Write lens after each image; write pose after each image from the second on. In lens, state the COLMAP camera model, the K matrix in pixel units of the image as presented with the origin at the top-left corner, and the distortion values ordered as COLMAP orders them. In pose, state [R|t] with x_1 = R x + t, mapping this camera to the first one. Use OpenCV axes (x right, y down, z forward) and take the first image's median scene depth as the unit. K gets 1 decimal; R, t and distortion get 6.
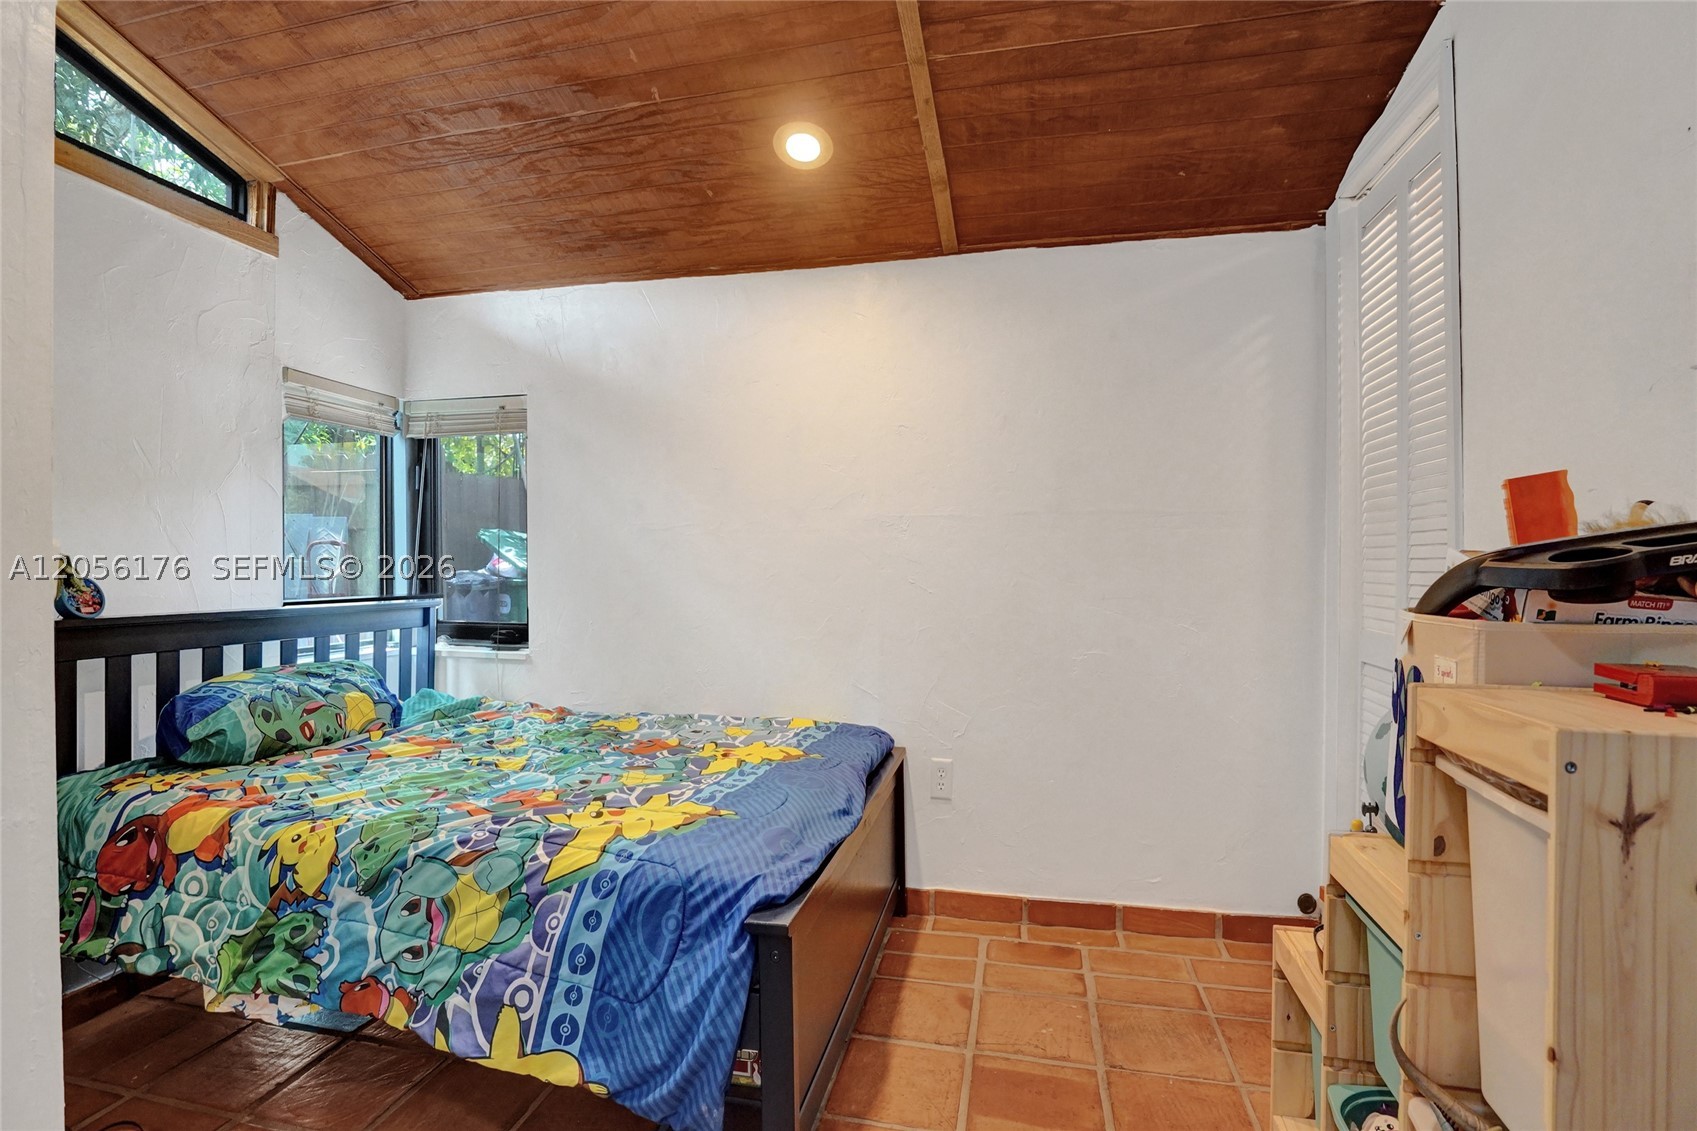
lens RADIAL K [[781.3, 0, 835.3], [0, 781.3, 565.0], [0, 0, 1]] dist [-0.050892, 0.017813]
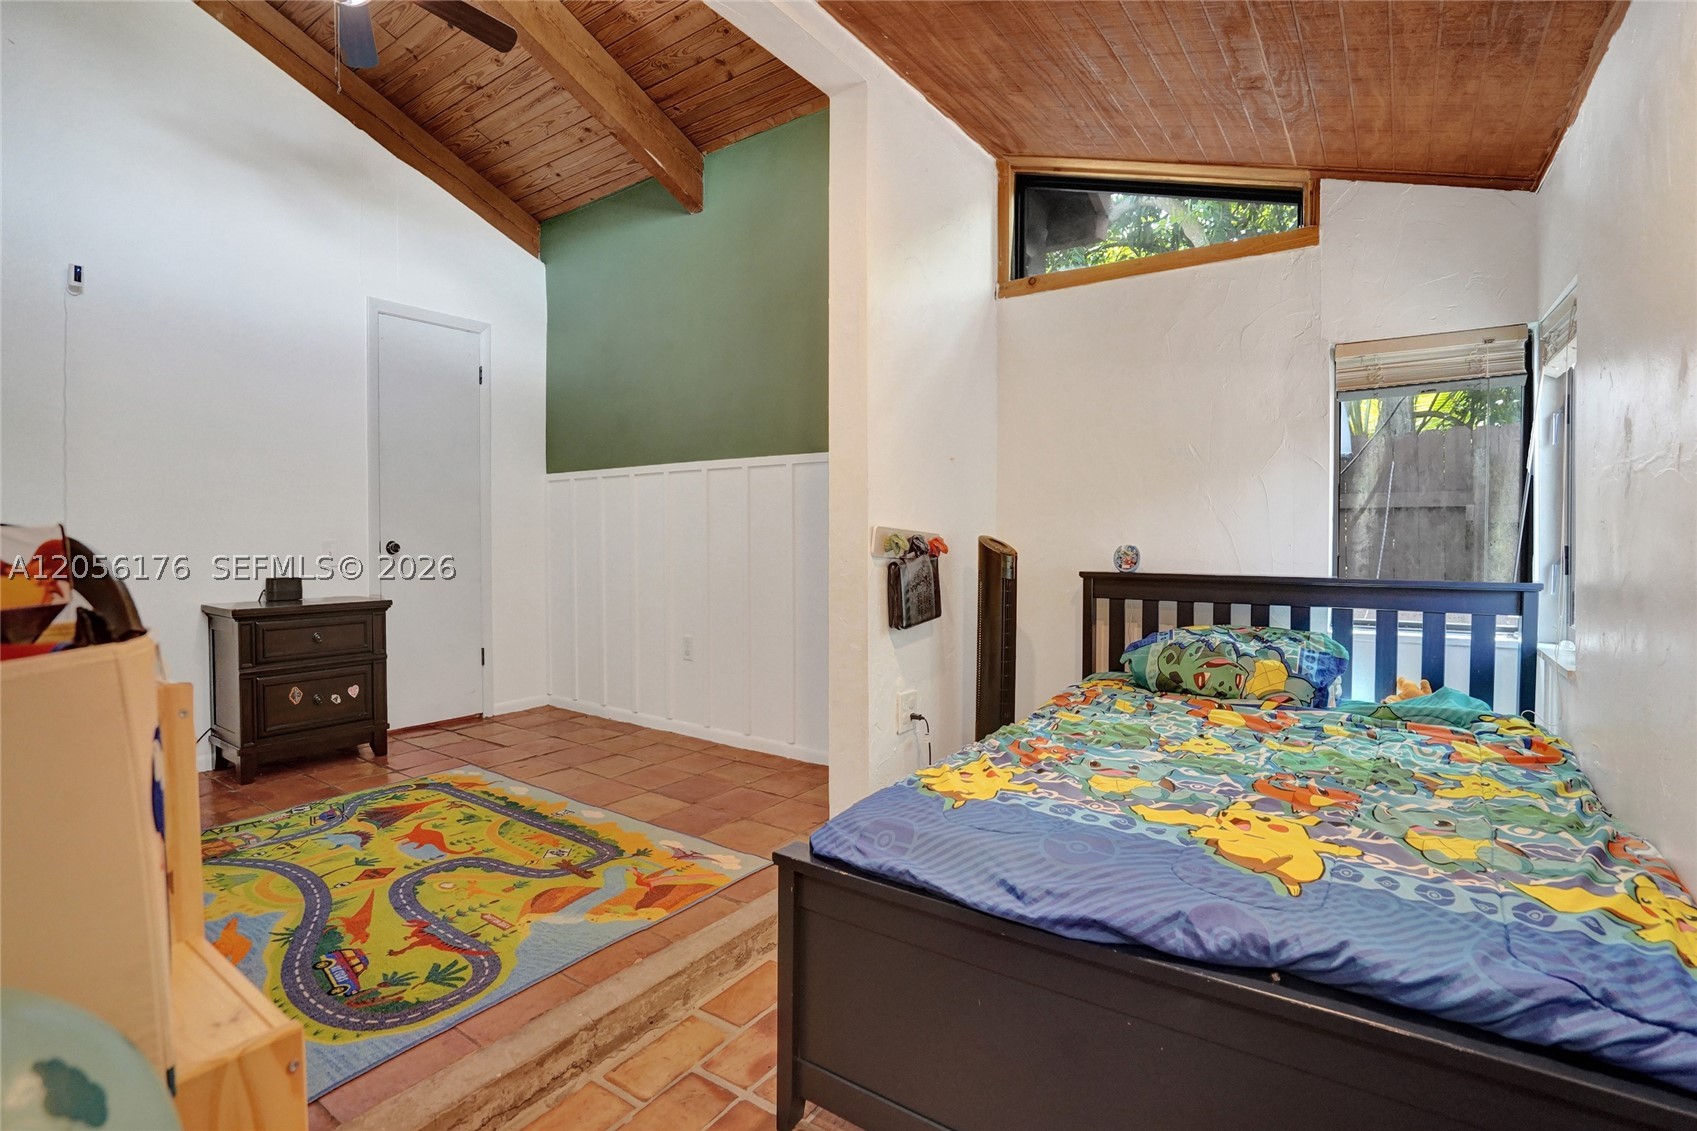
lens RADIAL K [[781.3, 0, 835.3], [0, 781.3, 565.0], [0, 0, 1]] dist [-0.050892, 0.017813]
pose [[-0.361892, 0.042960, -0.931230, 0.603085], [0.008173, 0.999045, 0.042913, -0.014403], [0.932184, 0.007919, -0.361897, 0.905162]]
